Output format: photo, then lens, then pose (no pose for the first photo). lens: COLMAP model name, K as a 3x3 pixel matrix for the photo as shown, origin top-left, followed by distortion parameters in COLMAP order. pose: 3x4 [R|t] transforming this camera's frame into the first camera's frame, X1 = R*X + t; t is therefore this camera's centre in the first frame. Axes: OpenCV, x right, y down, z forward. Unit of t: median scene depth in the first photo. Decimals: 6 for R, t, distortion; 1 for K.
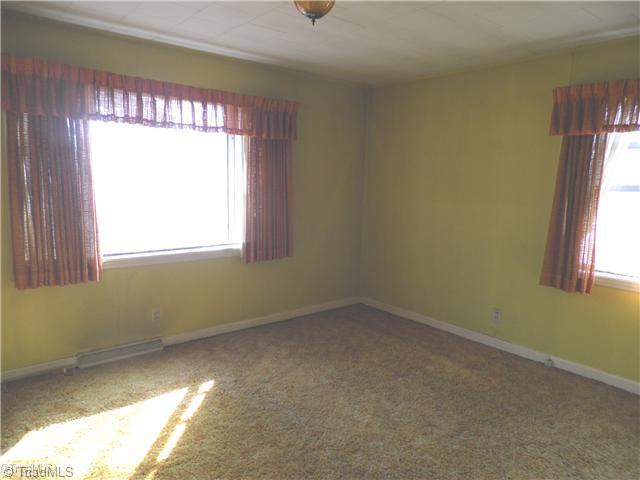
lens RADIAL K [[449.8, 0, 323.2], [0, 449.8, 241.3], [0, 0, 1]] dist [0.001582, -0.001348]
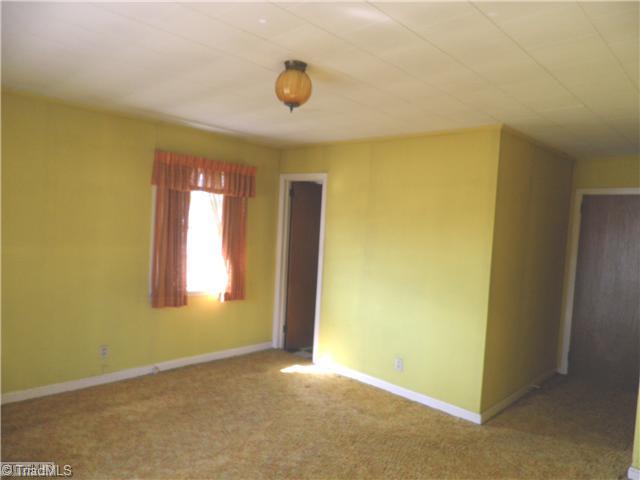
lens RADIAL K [[449.8, 0, 323.2], [0, 449.8, 241.3], [0, 0, 1]] dist [0.001582, -0.001348]
pose [[-0.120636, -0.075138, 0.989849, -0.794709], [0.084775, 0.992709, 0.085687, -0.155699], [-0.989070, 0.094251, -0.113387, 0.704813]]
